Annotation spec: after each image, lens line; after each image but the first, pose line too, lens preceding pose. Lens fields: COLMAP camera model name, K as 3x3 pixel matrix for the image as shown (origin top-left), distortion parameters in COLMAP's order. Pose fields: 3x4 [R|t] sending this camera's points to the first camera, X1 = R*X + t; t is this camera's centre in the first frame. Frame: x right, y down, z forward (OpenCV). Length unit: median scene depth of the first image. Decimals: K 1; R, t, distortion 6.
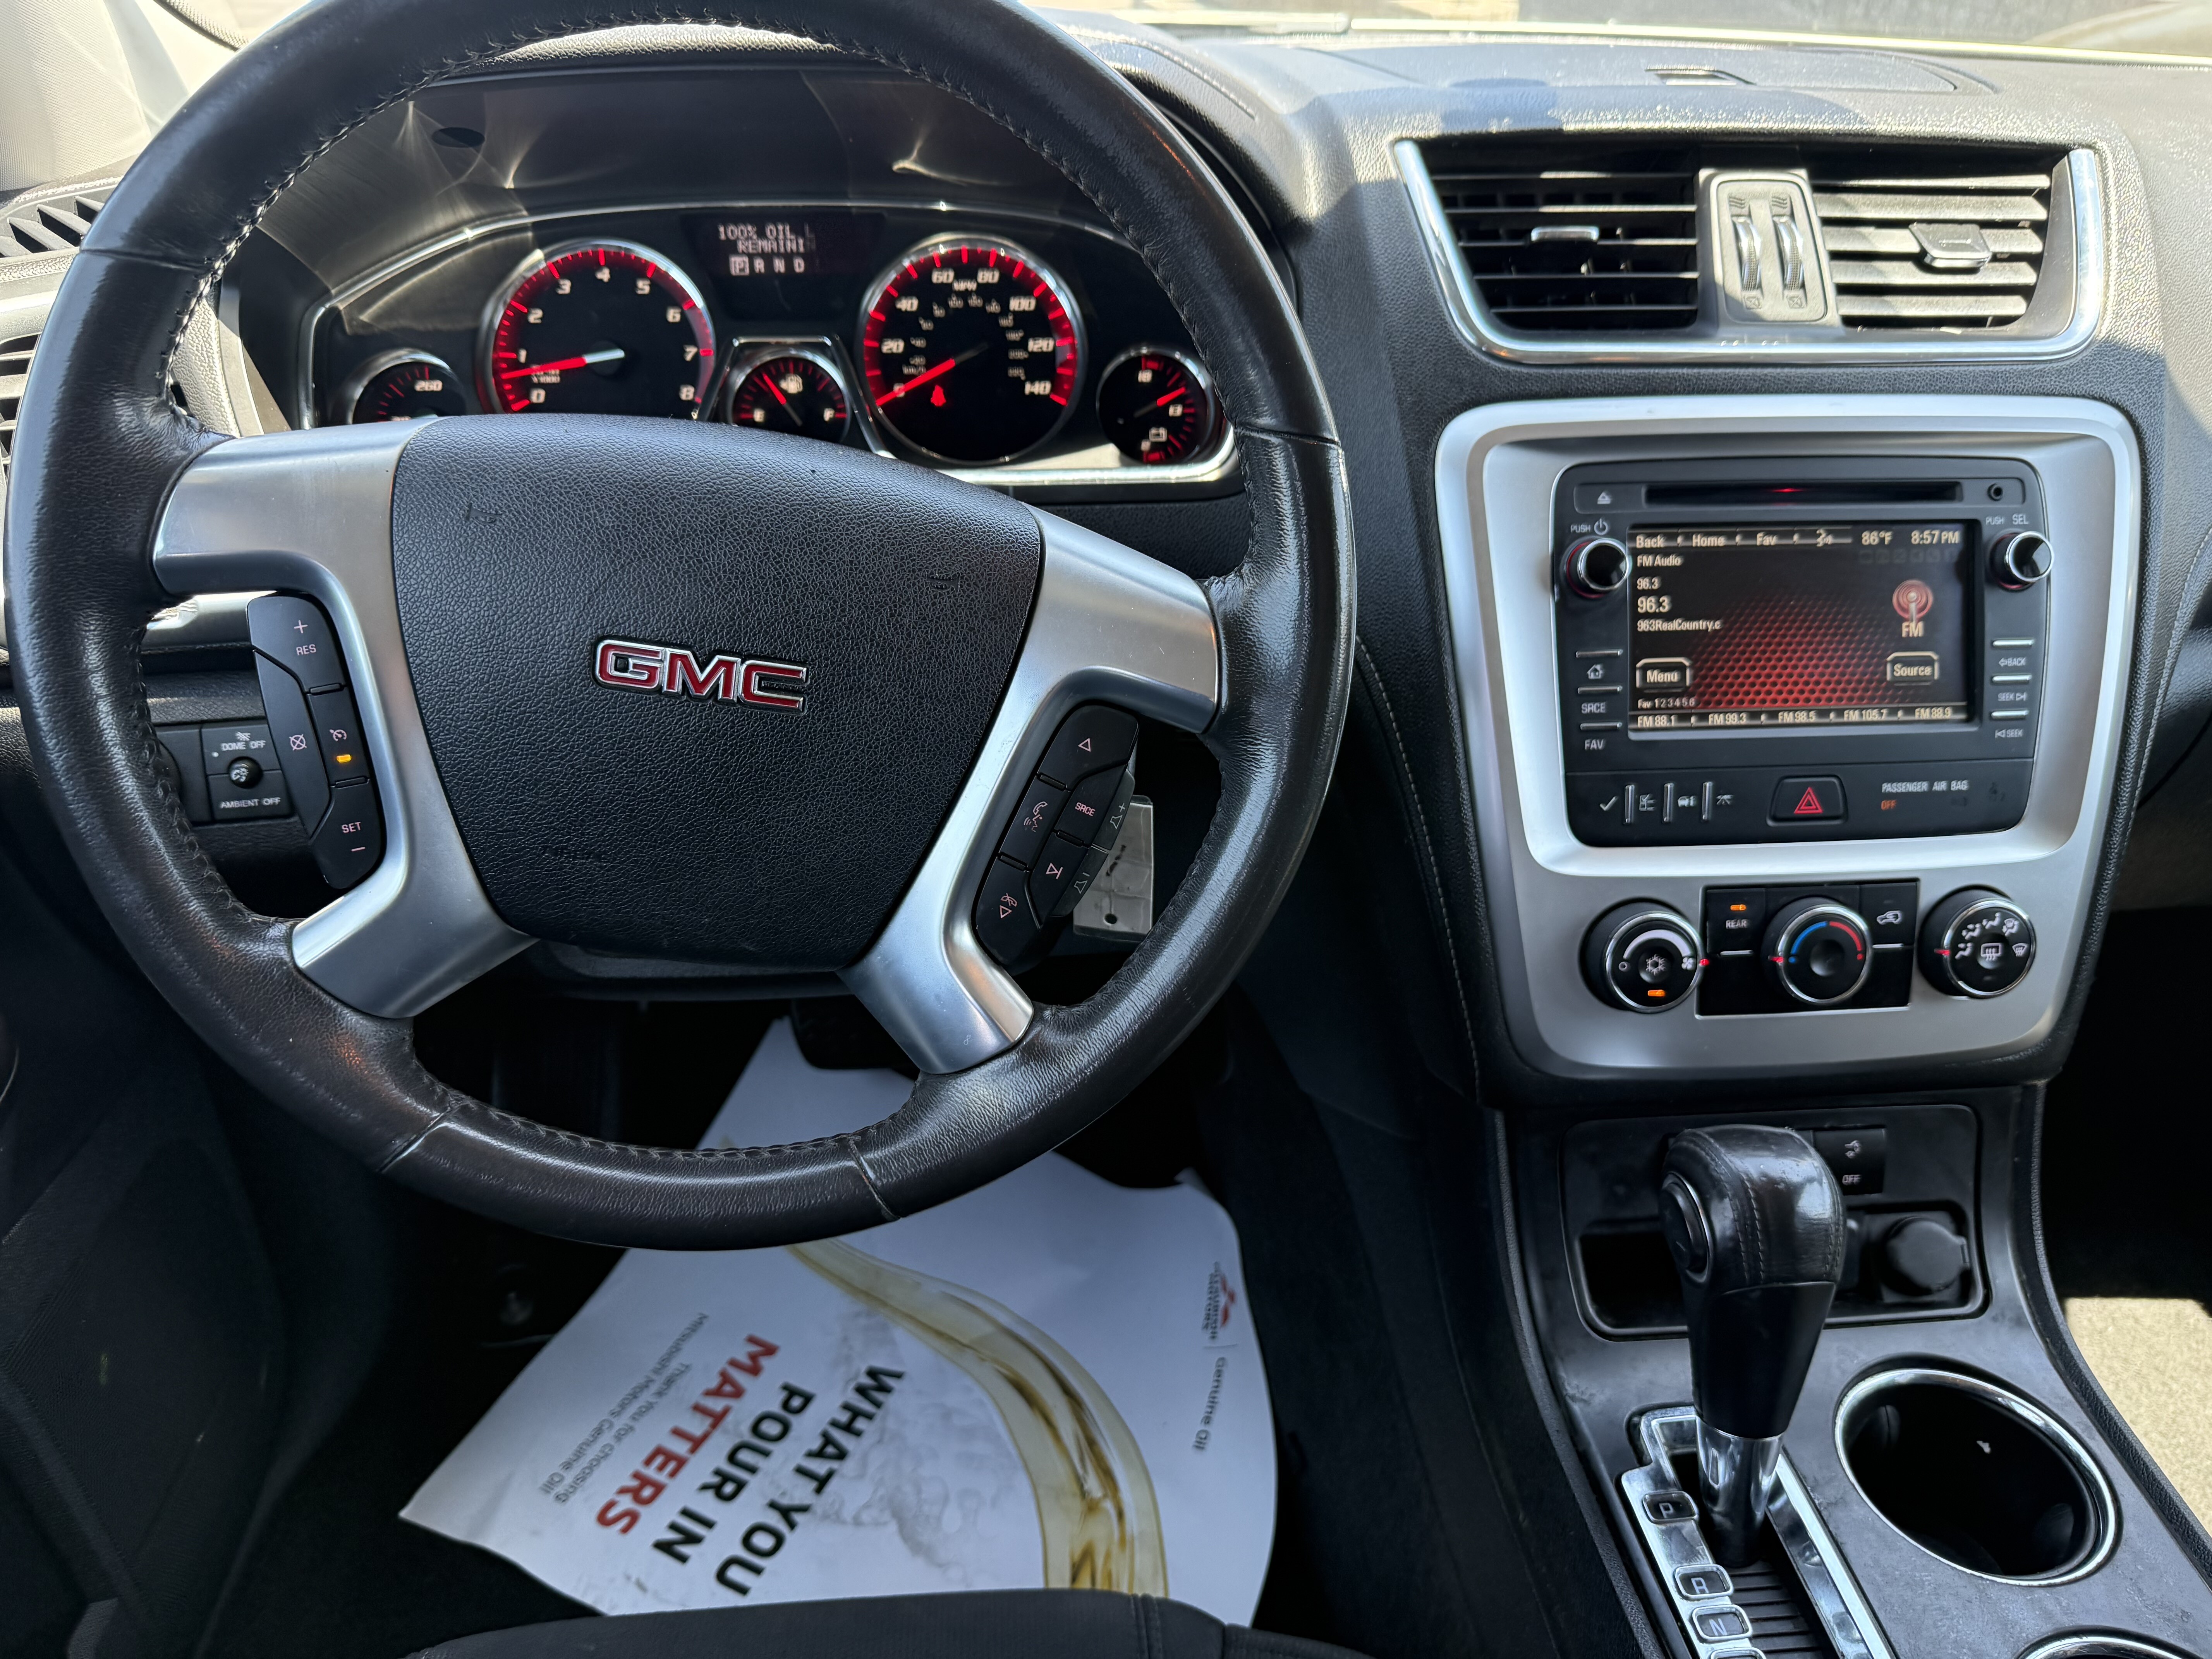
lens RADIAL K [[1590.5, 0, 1106.0], [0, 1590.5, 829.5], [0, 0, 1]] dist [-0.002602, -0.000031]
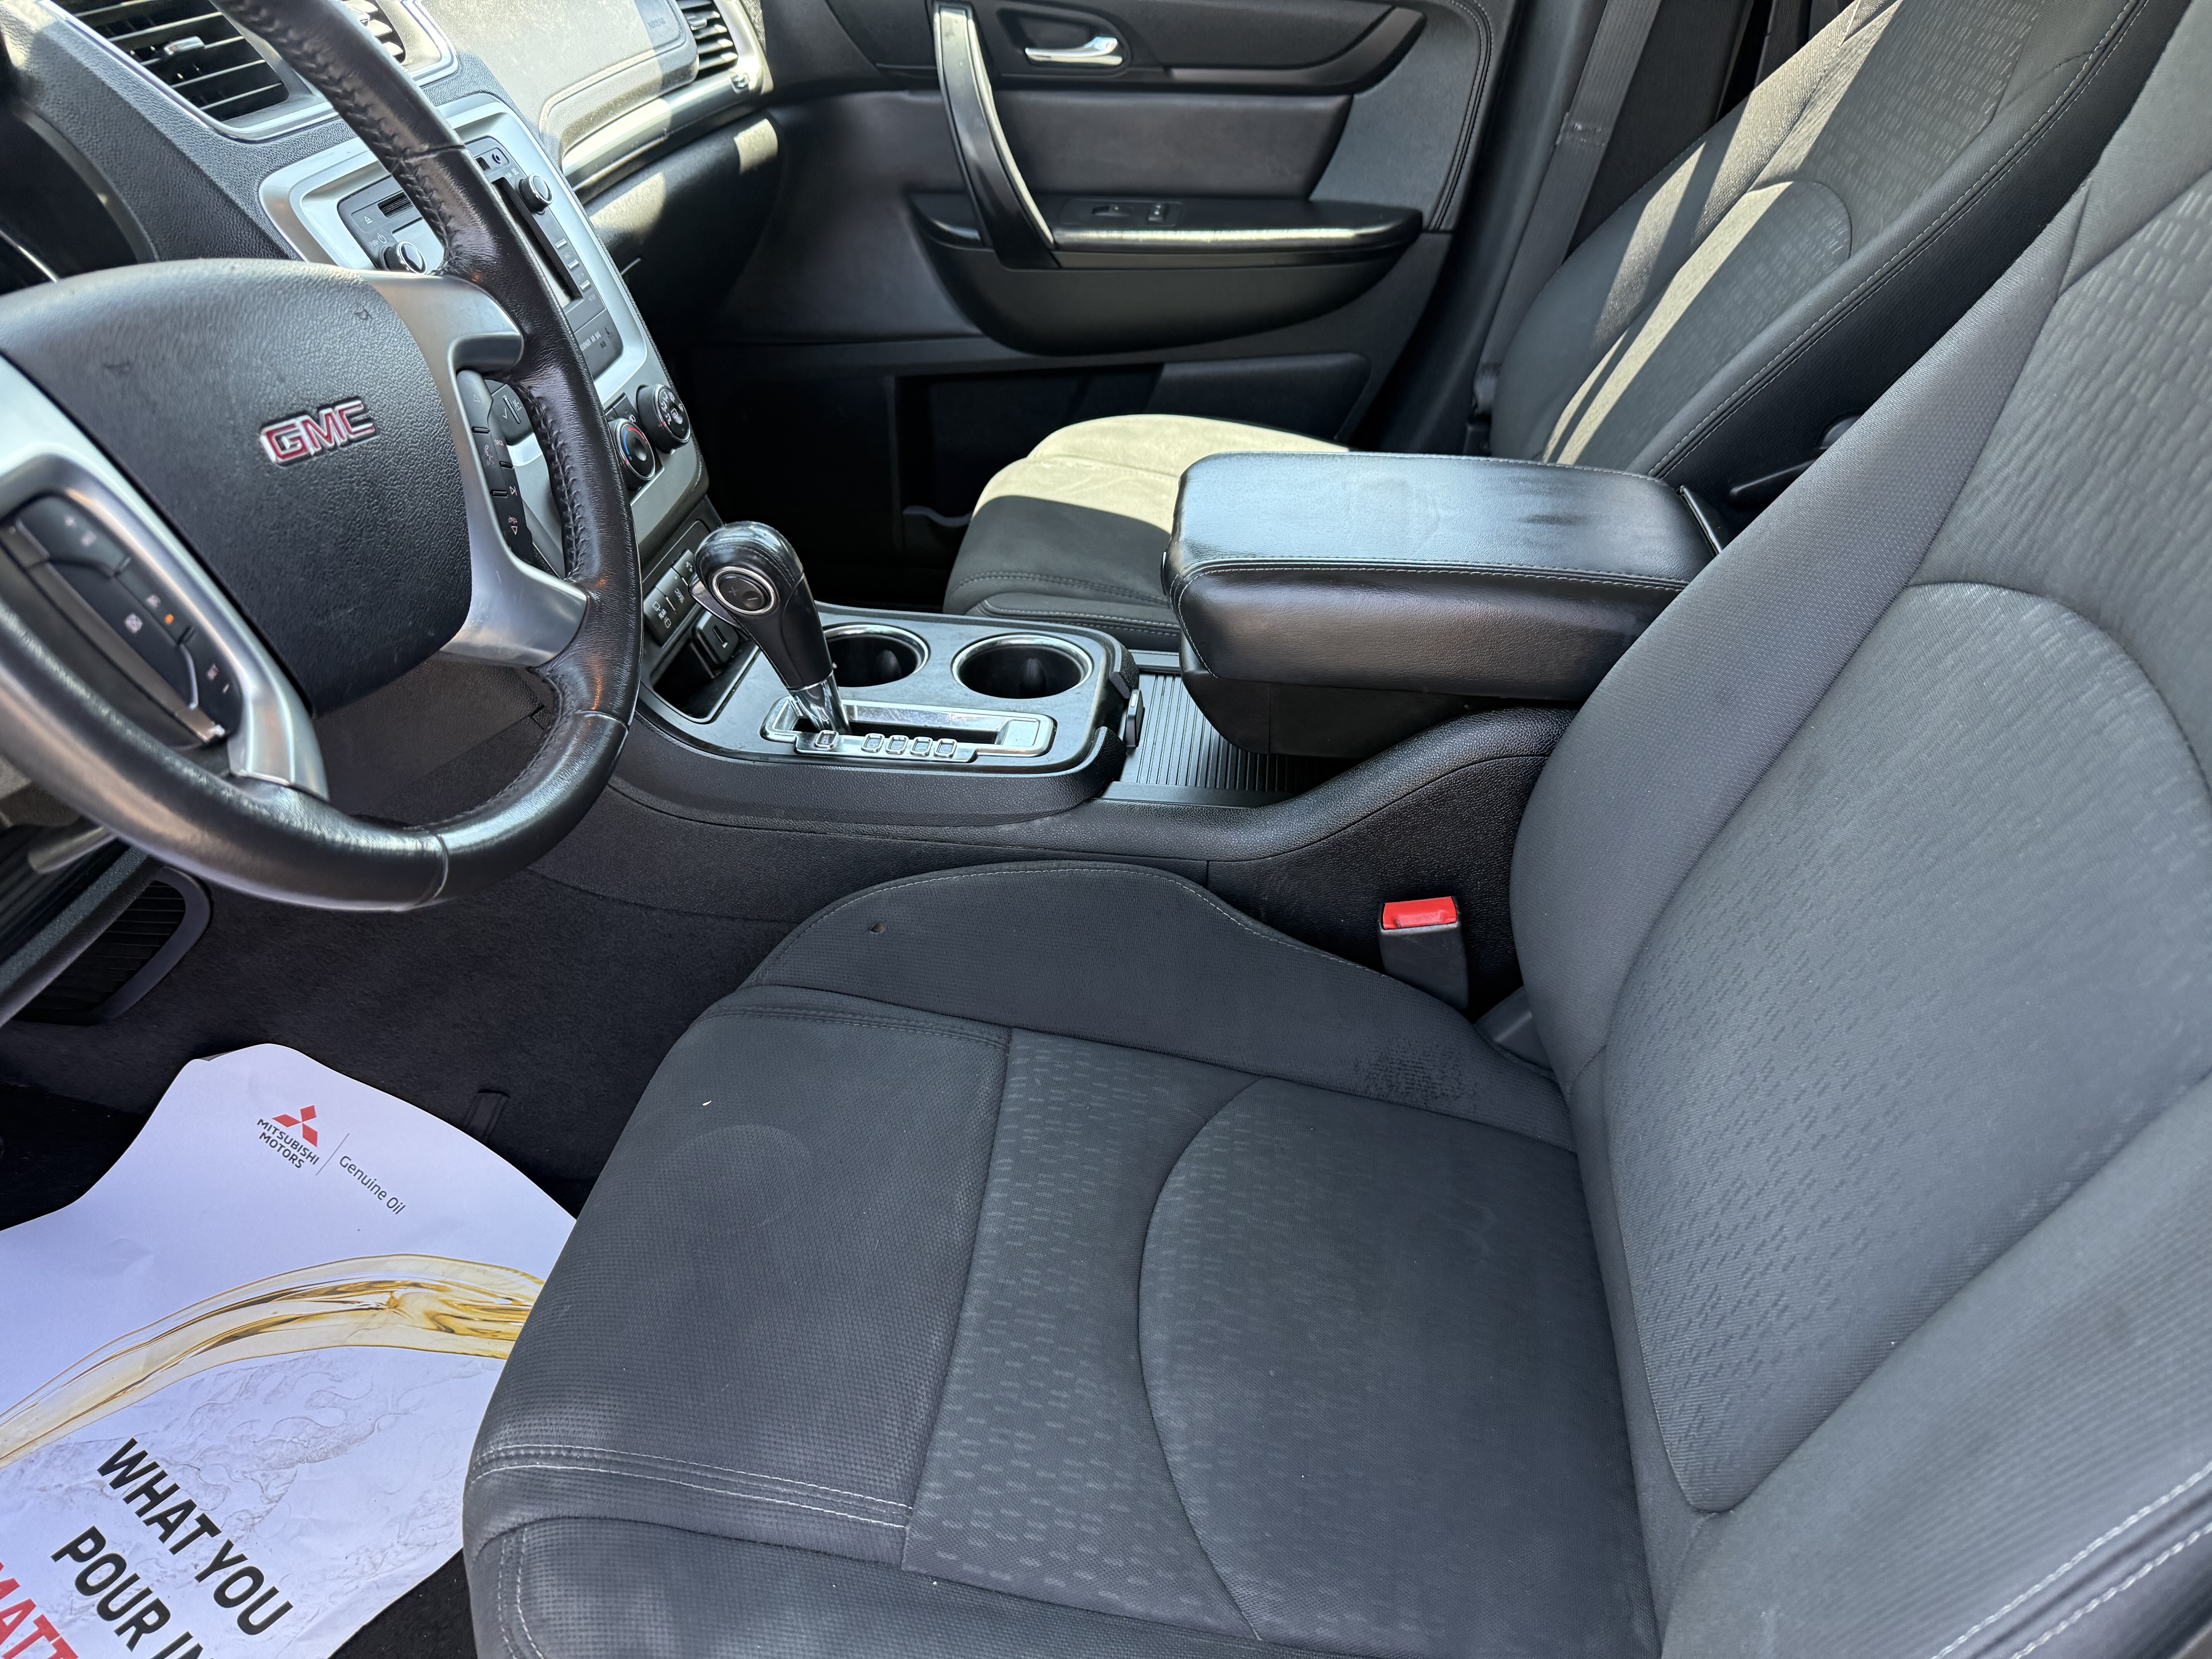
lens RADIAL K [[1590.5, 0, 1106.0], [0, 1590.5, 829.5], [0, 0, 1]] dist [-0.002602, -0.000031]
pose [[0.201079, -0.559371, 0.804159, -0.600430], [0.494272, 0.766697, 0.409721, -0.028899], [-0.845732, 0.315087, 0.430648, 0.014398]]
